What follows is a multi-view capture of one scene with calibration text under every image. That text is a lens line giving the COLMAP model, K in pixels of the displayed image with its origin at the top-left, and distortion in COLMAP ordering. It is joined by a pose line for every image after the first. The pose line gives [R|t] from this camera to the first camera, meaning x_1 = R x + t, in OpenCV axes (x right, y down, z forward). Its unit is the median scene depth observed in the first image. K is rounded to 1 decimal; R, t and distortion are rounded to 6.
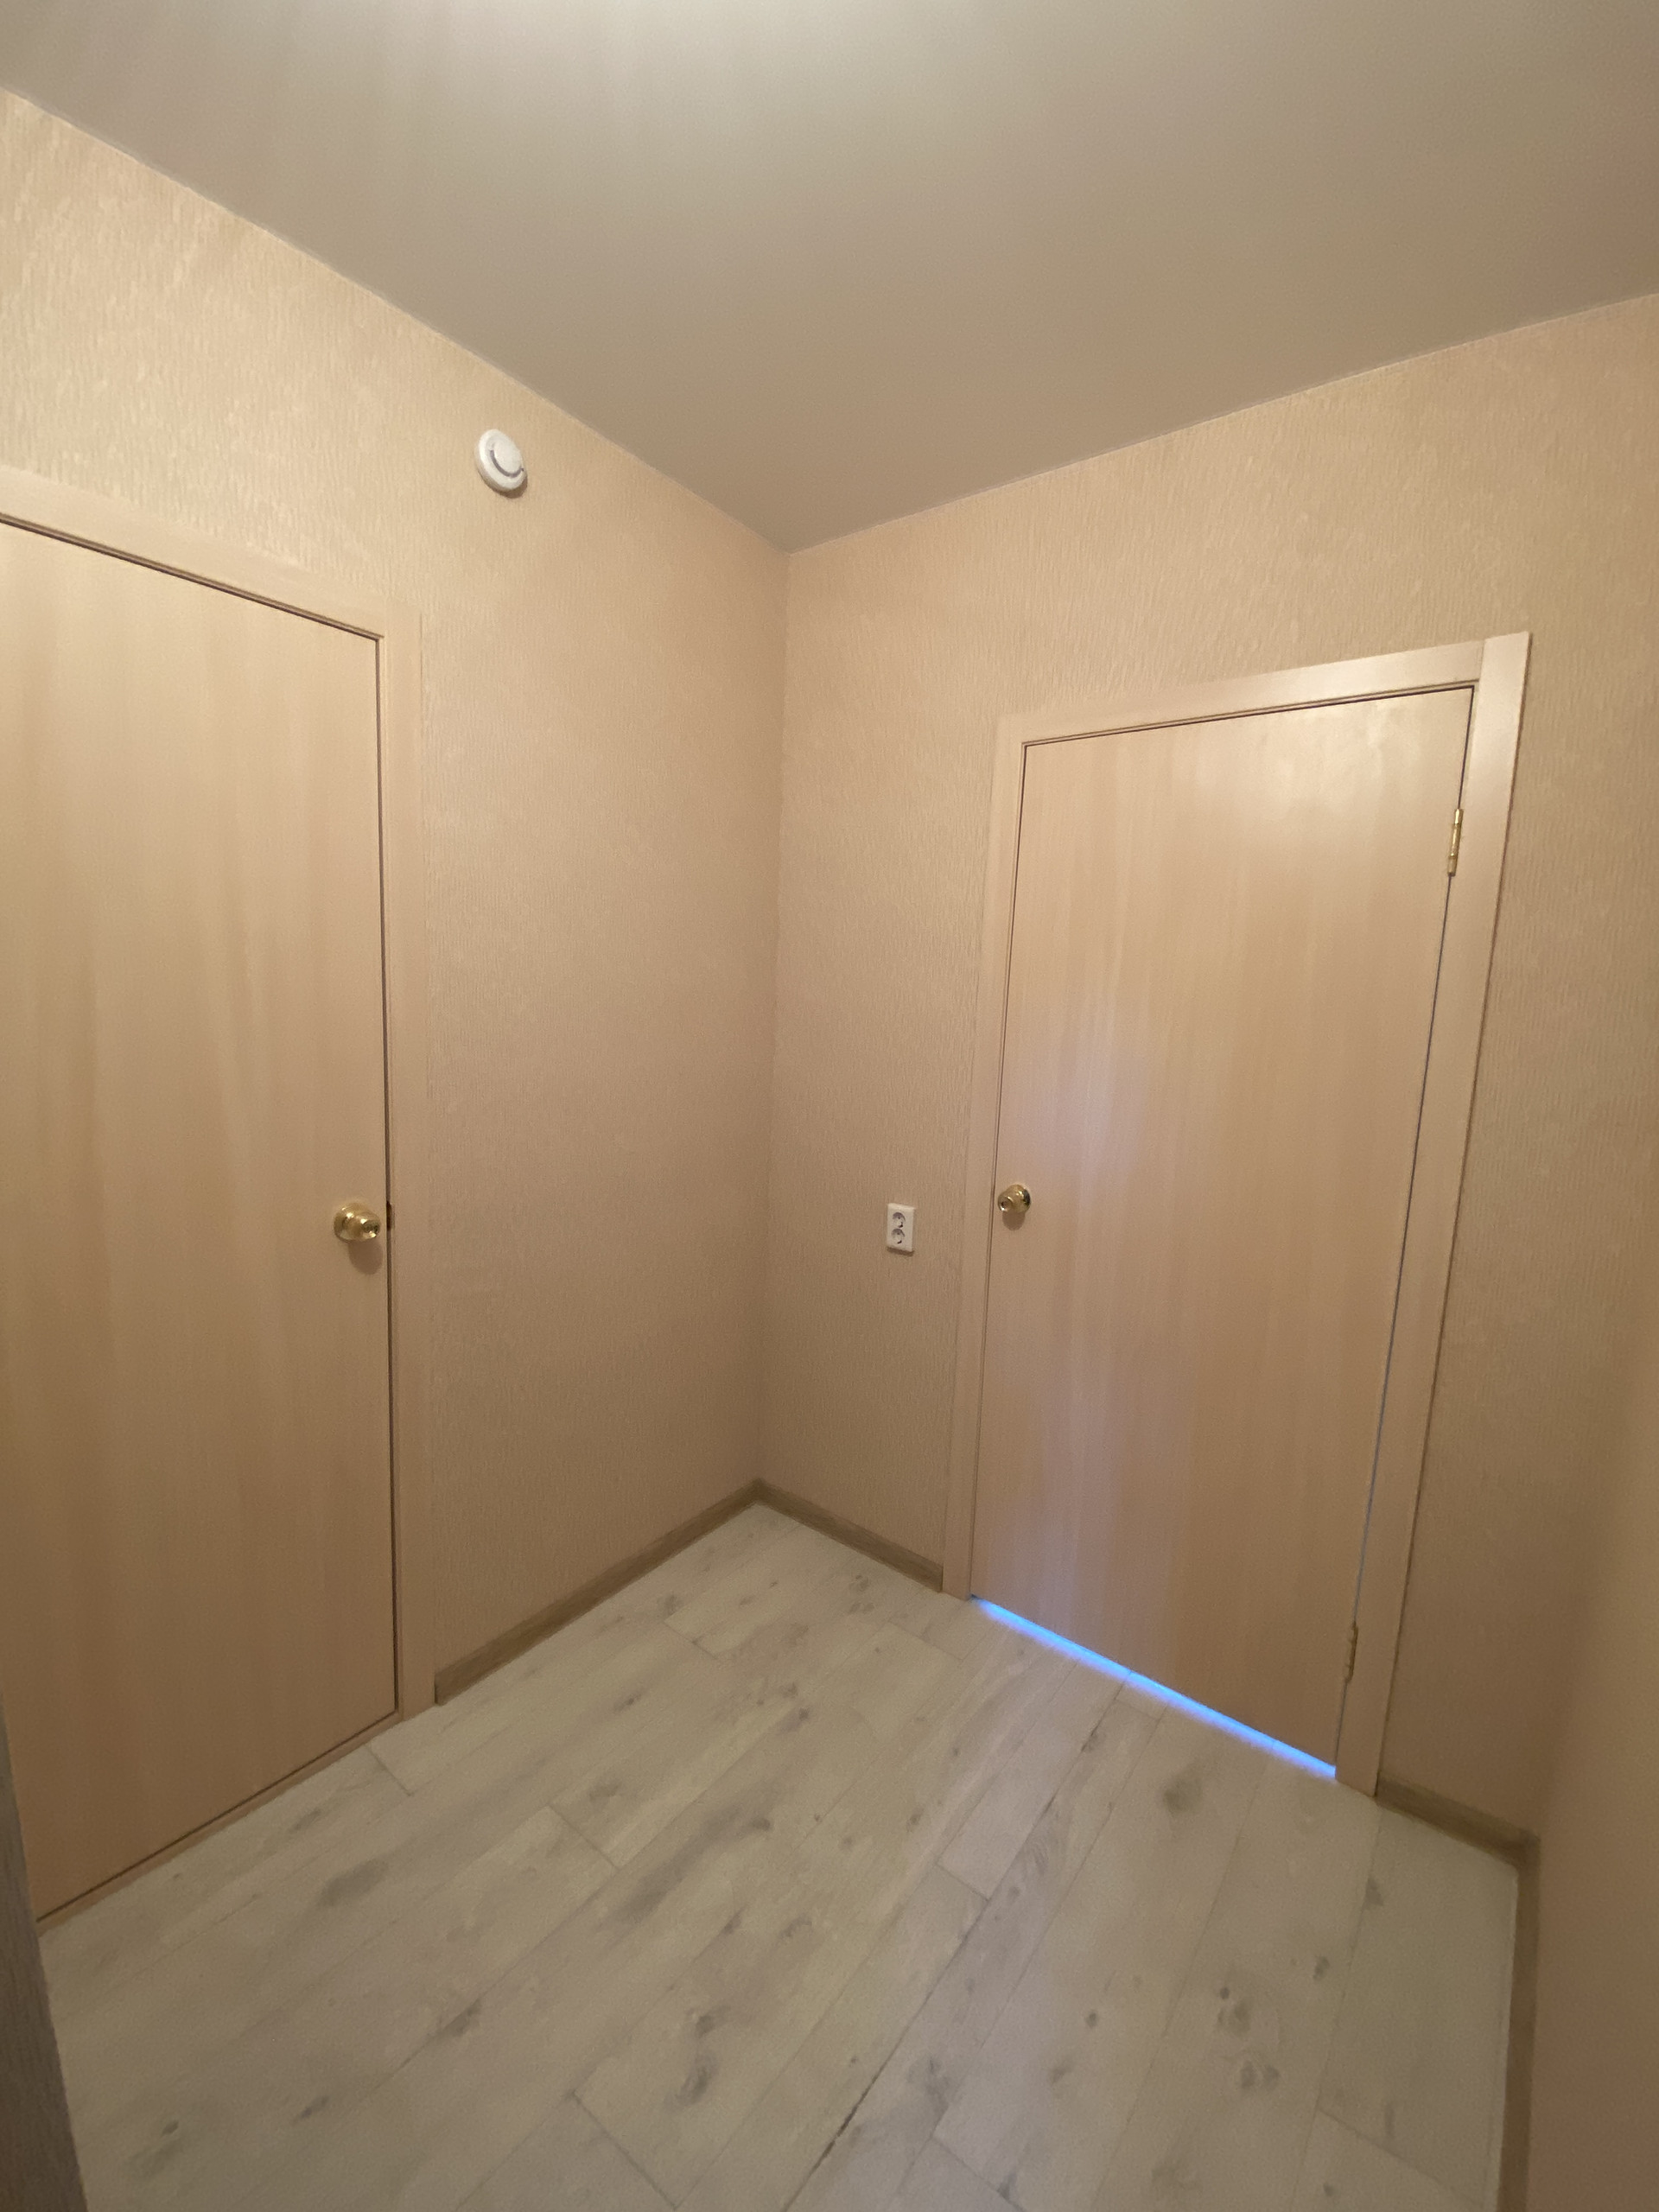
lens RADIAL K [[899.8, 0, 829.5], [0, 899.8, 1106.0], [0, 0, 1]] dist [0.019638, -0.022267]
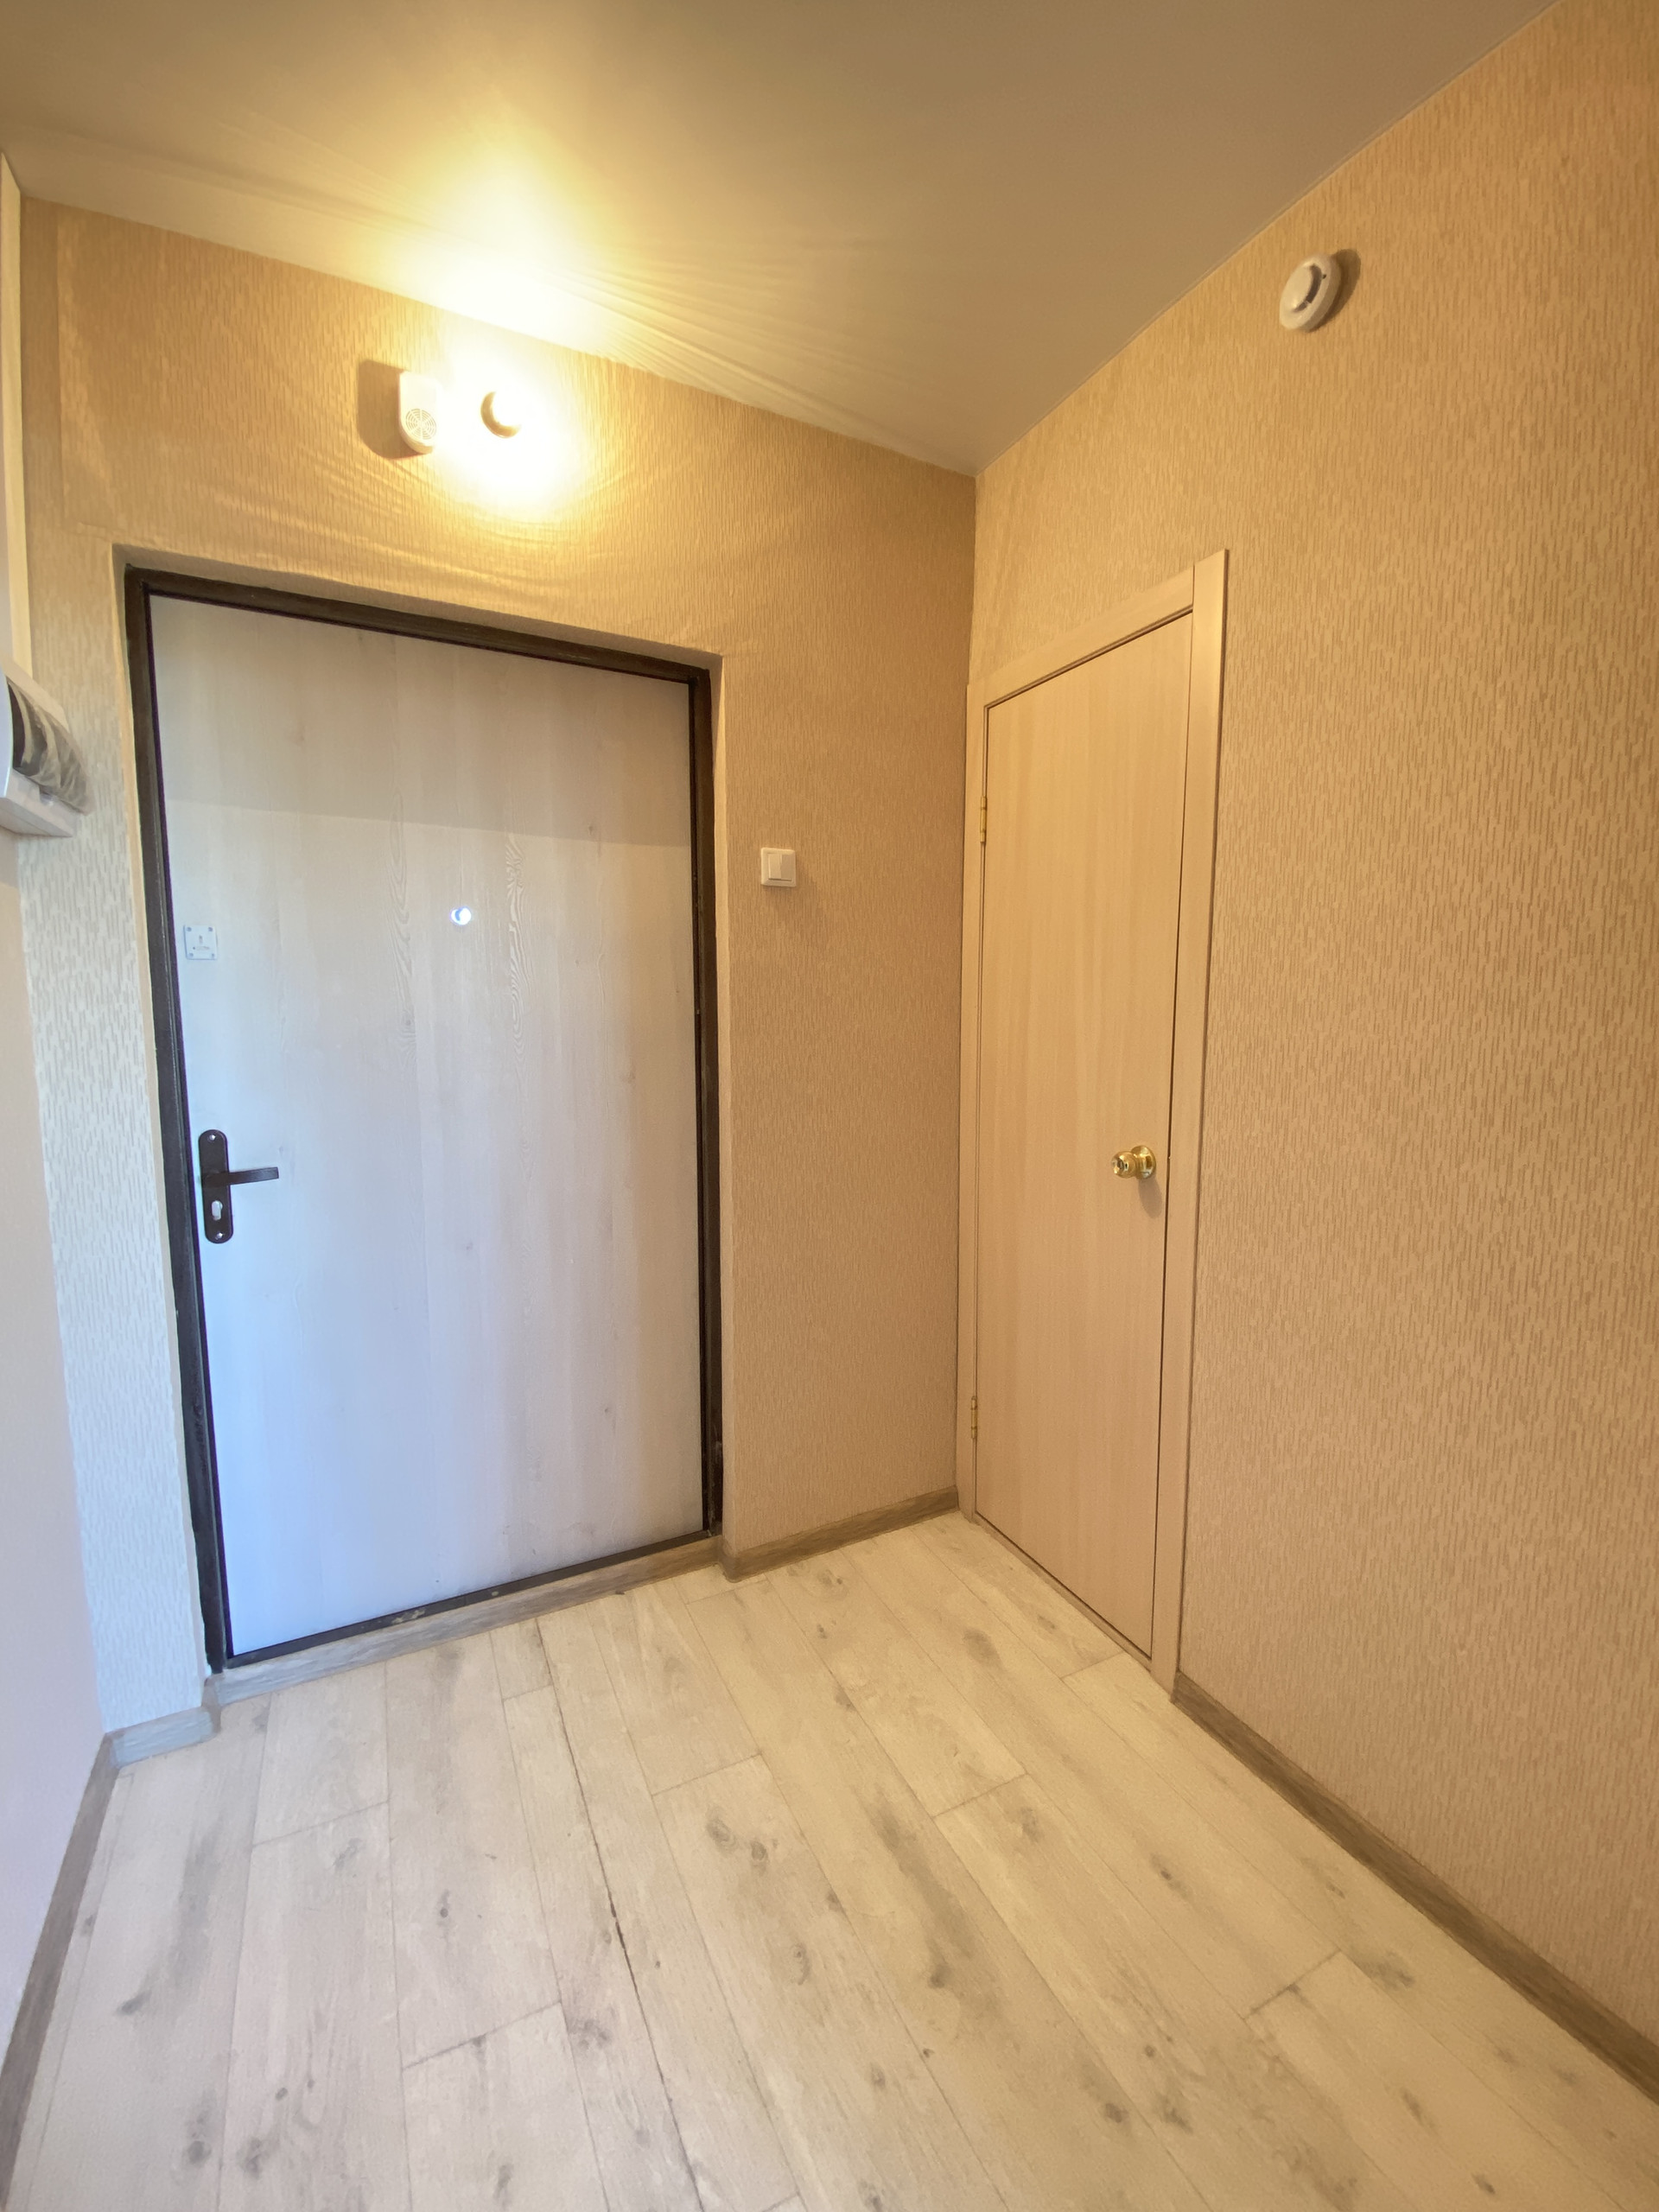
lens RADIAL K [[907.7, 0, 831.5], [0, 907.7, 1098.3], [0, 0, 1]] dist [0.028331, -0.023404]
pose [[-0.437458, 0.050064, -0.897844, 0.693455], [-0.128832, 0.984660, 0.117676, -0.031285], [0.889962, 0.167150, -0.424297, 1.231622]]
